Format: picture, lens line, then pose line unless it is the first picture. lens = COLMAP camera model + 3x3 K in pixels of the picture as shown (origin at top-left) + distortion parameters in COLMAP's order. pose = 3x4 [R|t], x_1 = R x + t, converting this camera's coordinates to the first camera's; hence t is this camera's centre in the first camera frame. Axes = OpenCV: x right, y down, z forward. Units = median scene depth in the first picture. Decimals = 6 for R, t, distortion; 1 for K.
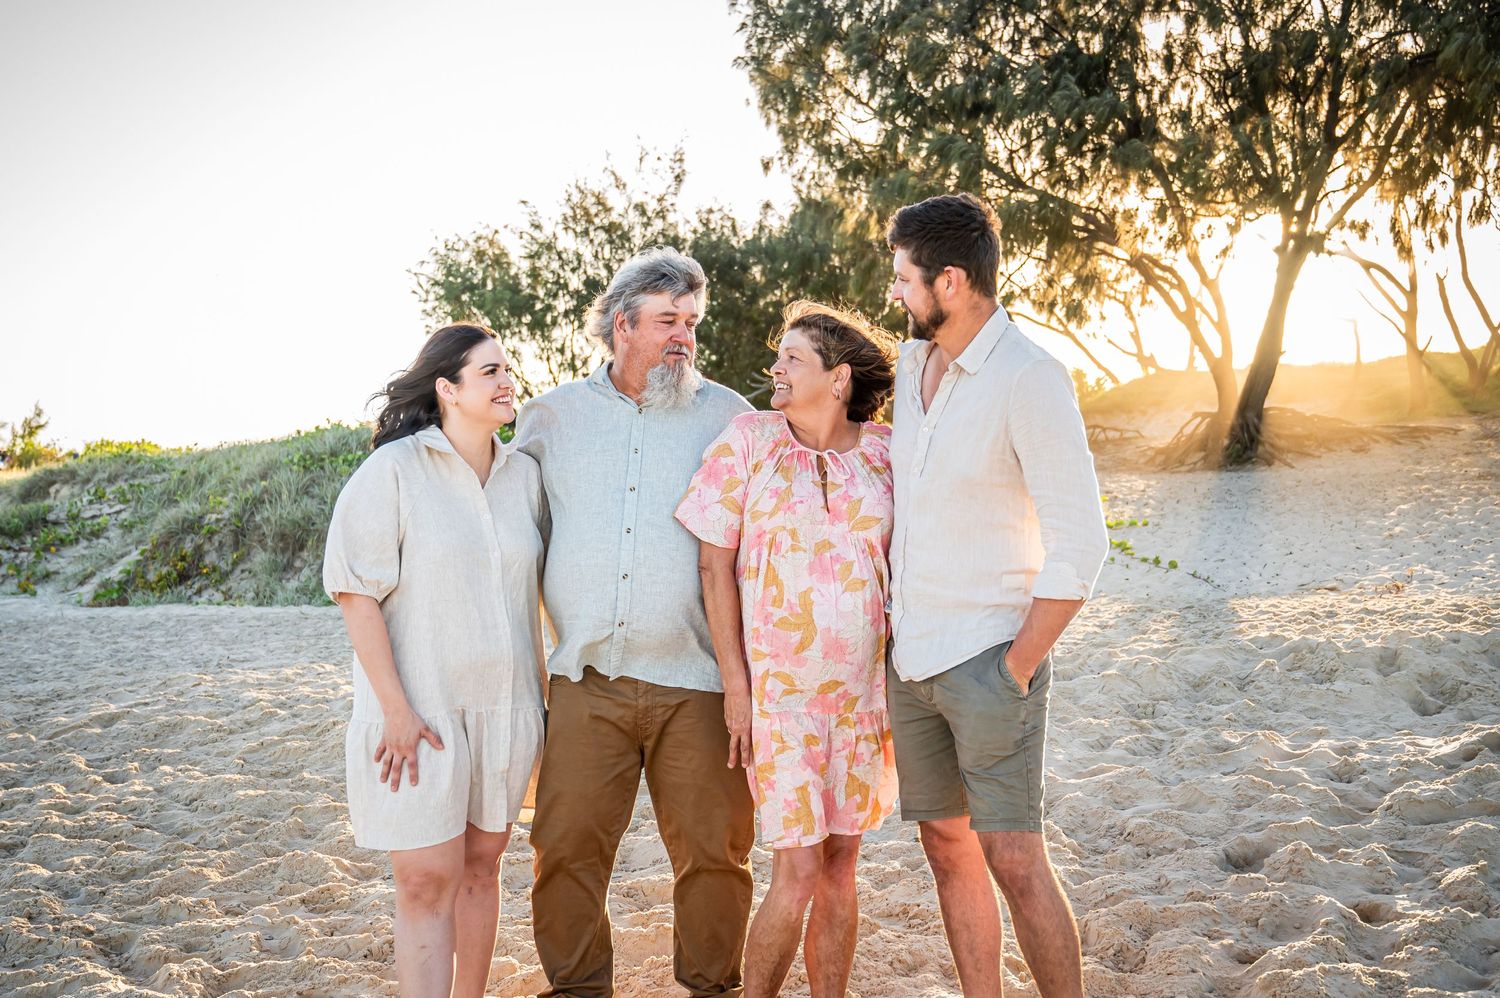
lens RADIAL K [[1895.9, 0, 750.0], [0, 1895.9, 499.0], [0, 0, 1]] dist [0.001389, -0.000389]
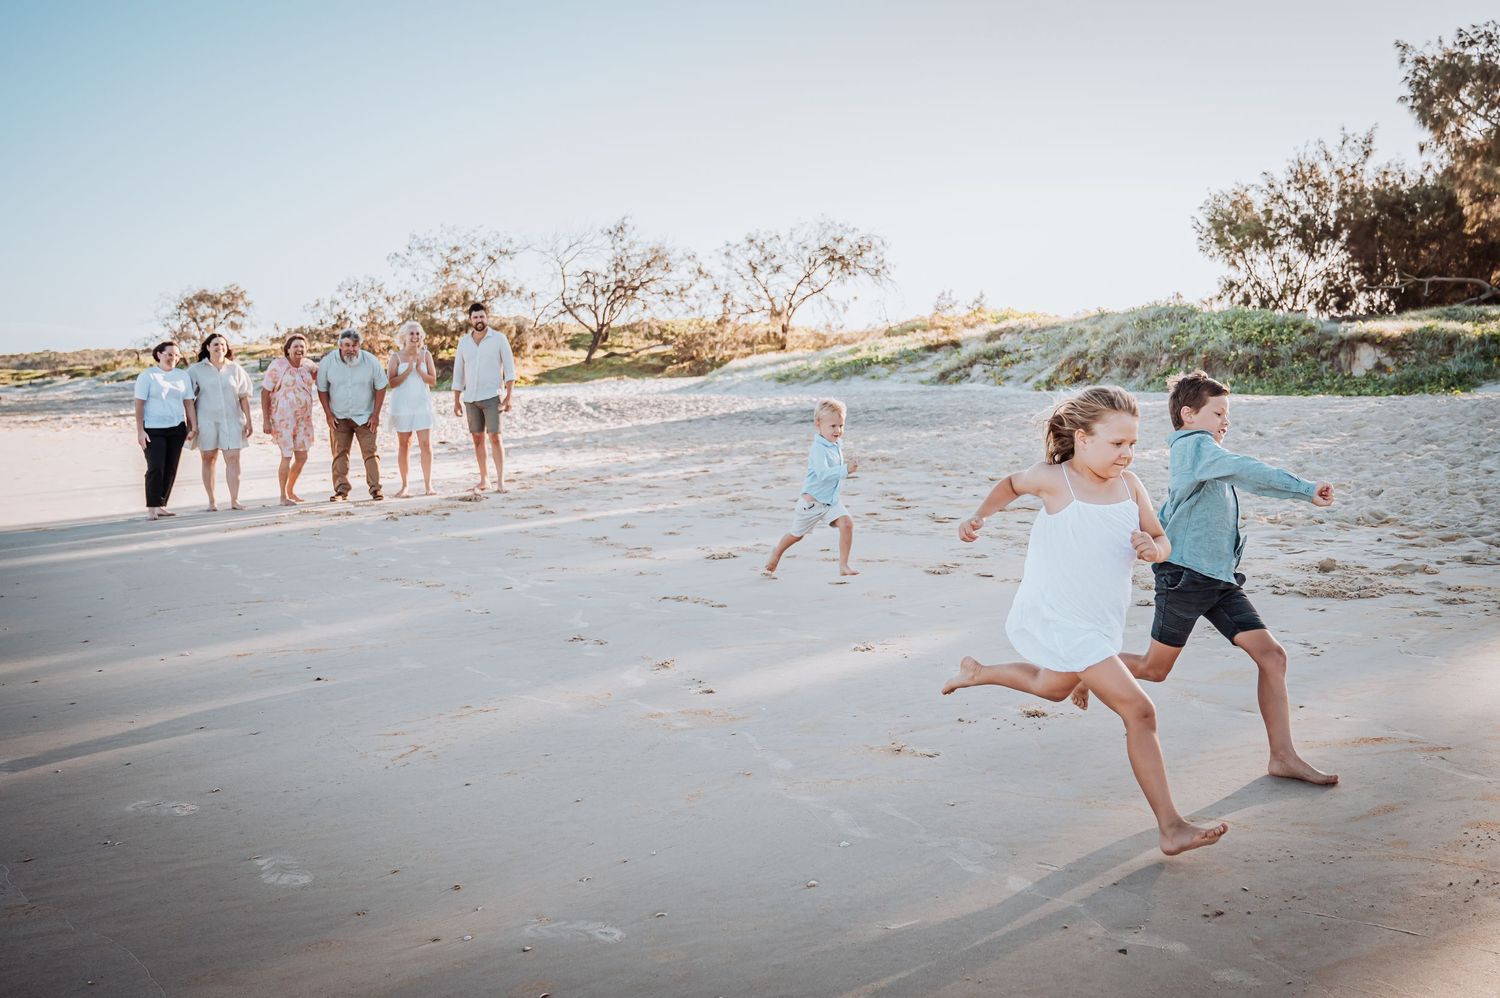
lens RADIAL K [[1319.9, 0, 750.0], [0, 1319.9, 499.0], [0, 0, 1]] dist [-0.001611, -0.011324]
pose [[0.886809, 0.072480, -0.456417, 0.036891], [-0.020569, 0.992836, 0.117701, 0.006041], [0.461678, -0.094990, 0.881947, -0.318948]]
